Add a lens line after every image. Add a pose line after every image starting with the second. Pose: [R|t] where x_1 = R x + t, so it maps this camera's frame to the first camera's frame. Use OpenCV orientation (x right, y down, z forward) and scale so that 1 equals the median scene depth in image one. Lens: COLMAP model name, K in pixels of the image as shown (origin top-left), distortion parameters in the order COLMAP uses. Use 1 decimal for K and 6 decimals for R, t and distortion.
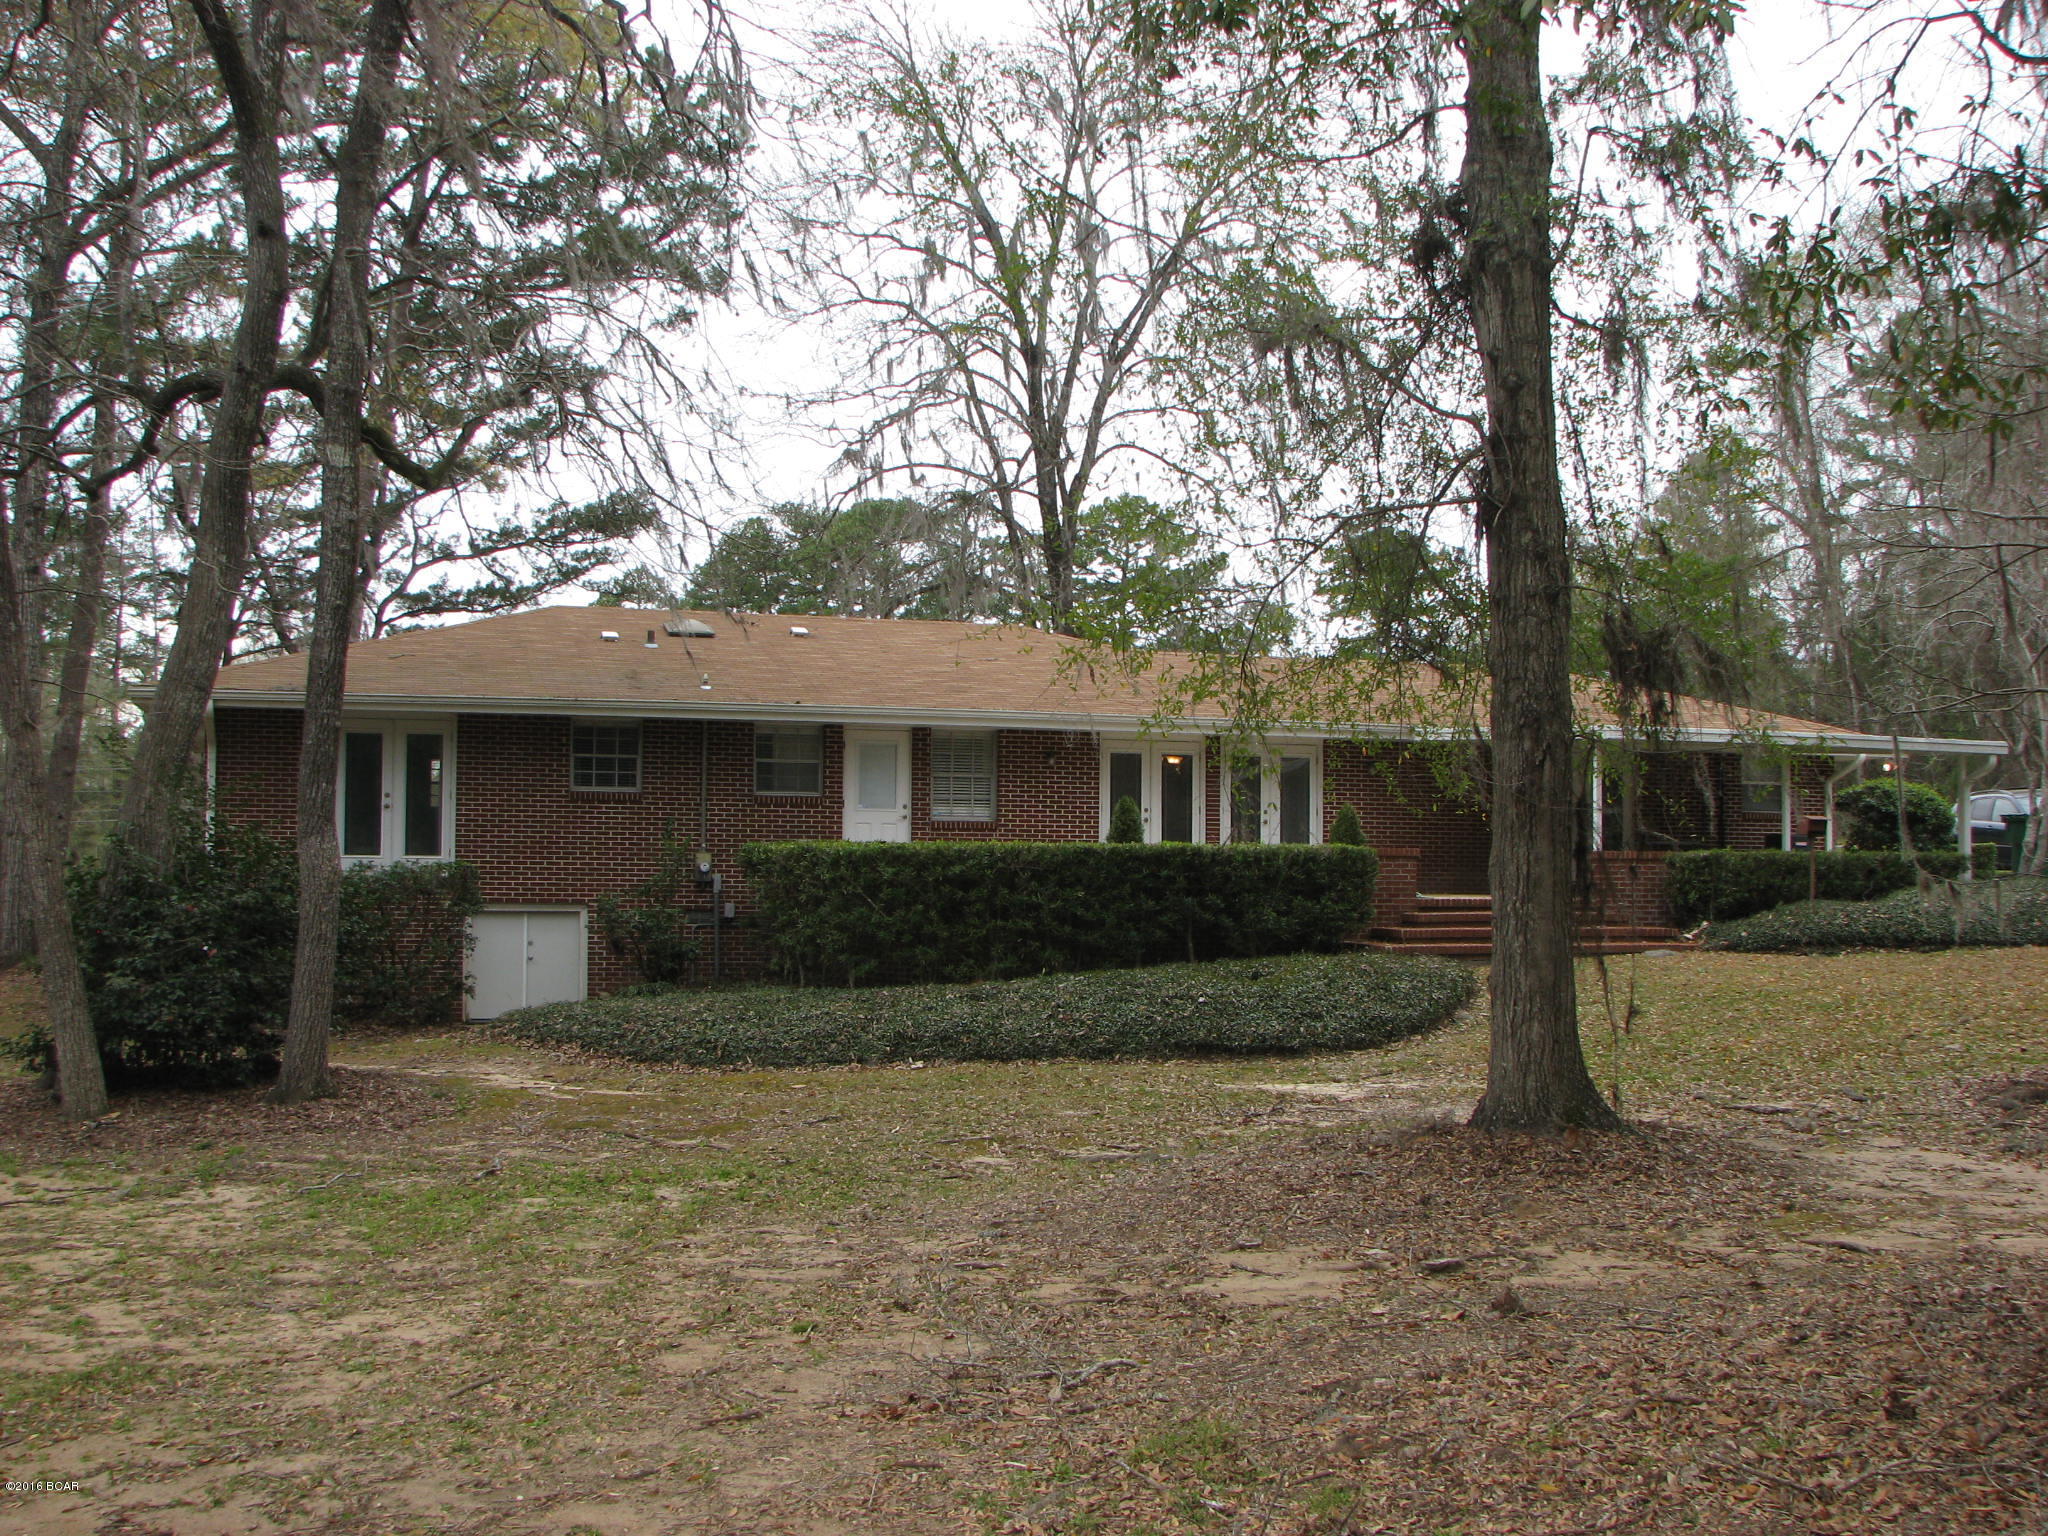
lens RADIAL K [[2215.3, 0, 1044.5], [0, 2215.3, 794.4], [0, 0, 1]] dist [-0.194661, 0.269108]
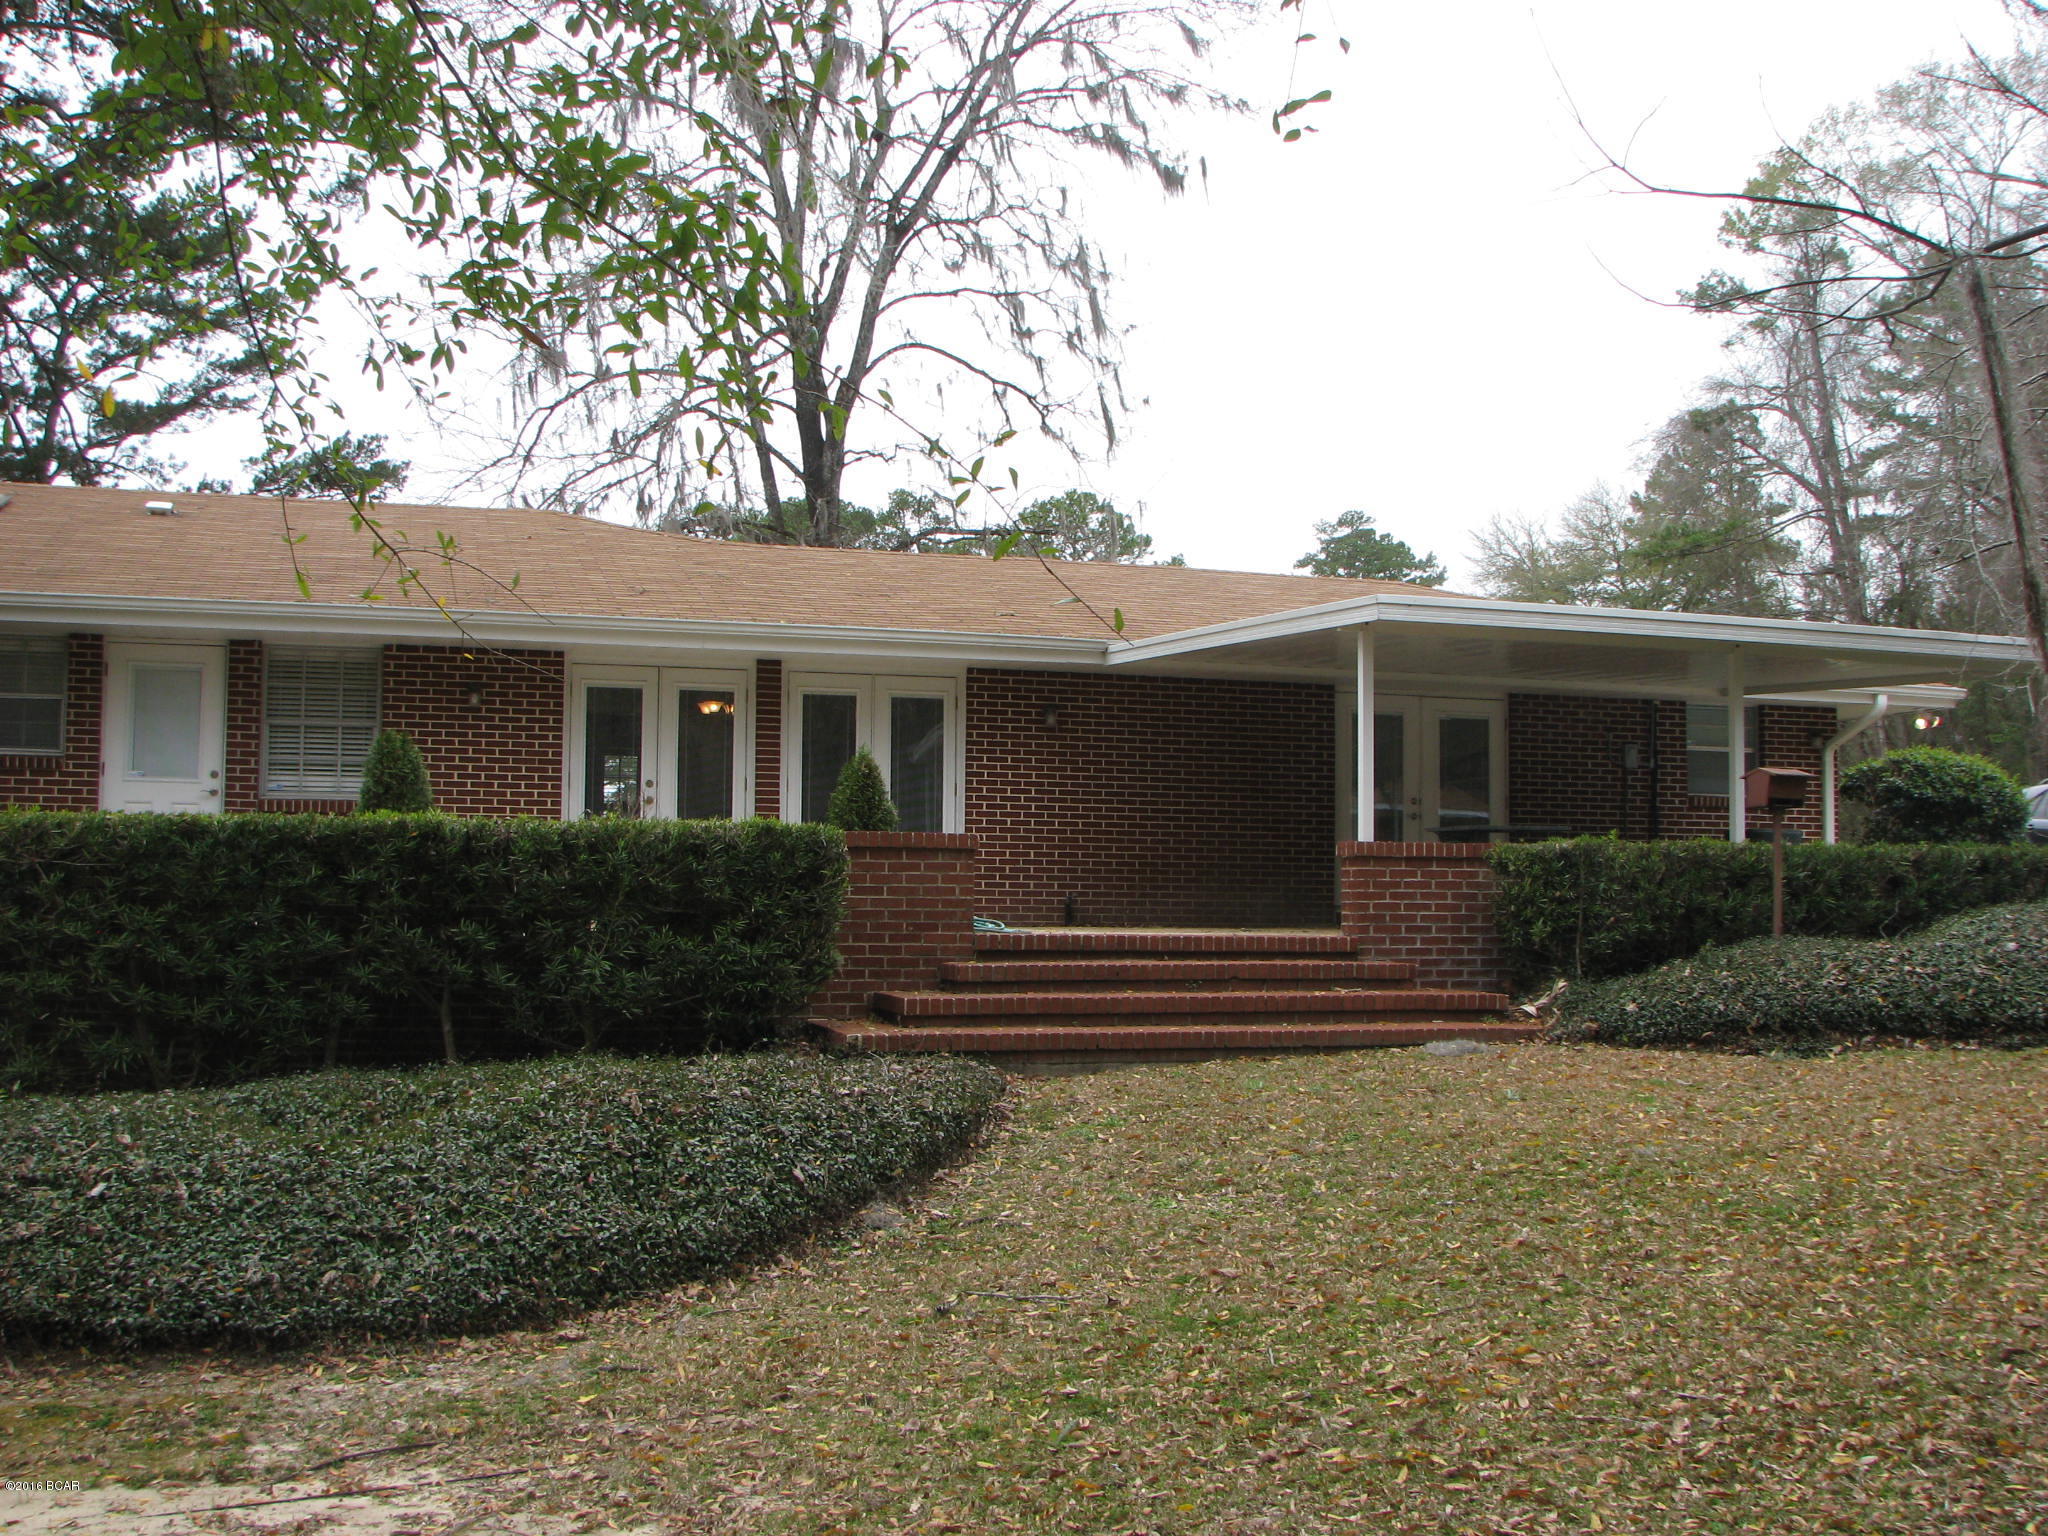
lens RADIAL K [[2215.3, 0, 1044.5], [0, 2215.3, 794.4], [0, 0, 1]] dist [-0.194661, 0.269108]
pose [[0.999928, -0.001292, -0.011964, 0.165912], [0.001087, 0.999853, -0.017101, 0.021113], [0.011985, 0.017086, 0.999782, 0.431723]]
